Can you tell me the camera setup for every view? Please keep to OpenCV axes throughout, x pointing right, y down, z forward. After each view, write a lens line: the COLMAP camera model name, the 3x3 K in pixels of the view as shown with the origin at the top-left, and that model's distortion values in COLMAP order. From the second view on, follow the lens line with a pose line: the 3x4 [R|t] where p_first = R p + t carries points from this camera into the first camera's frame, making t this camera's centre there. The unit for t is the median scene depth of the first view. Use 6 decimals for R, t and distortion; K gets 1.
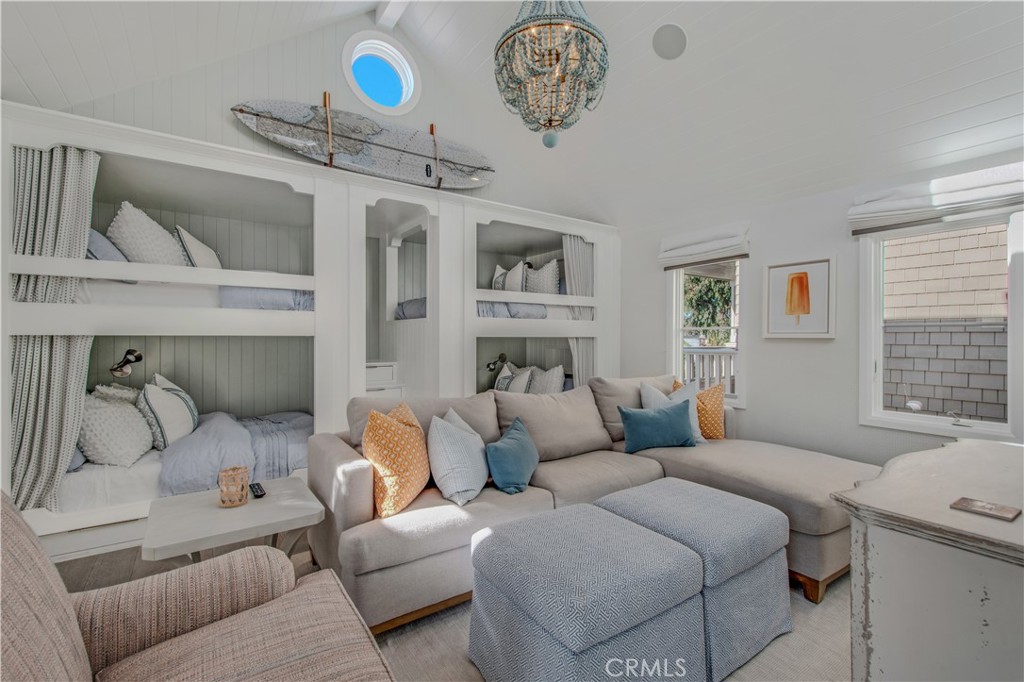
lens RADIAL K [[462.3, 0, 512.0], [0, 462.3, 341.0], [0, 0, 1]] dist [0.009459, -0.000292]
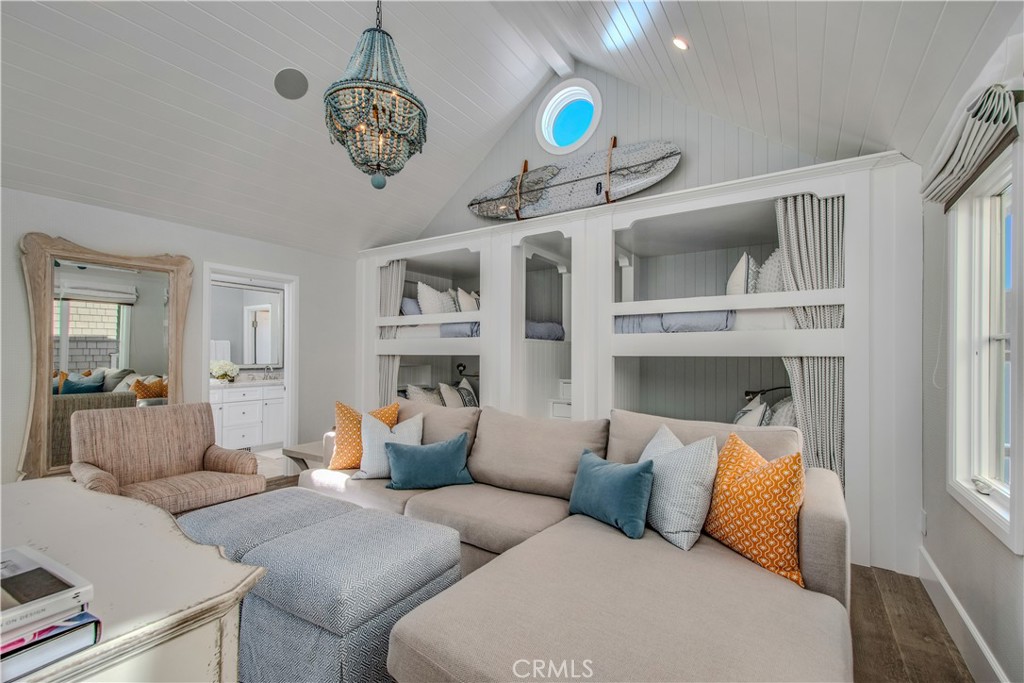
lens RADIAL K [[448.4, 0, 508.9], [0, 448.4, 355.5], [0, 0, 1]] dist [0.015059, 0.000026]
pose [[0.366622, 0.001194, -0.930369, 0.705620], [-0.010416, 0.999942, -0.002821, -0.004982], [0.930312, 0.010725, 0.366613, 0.511182]]
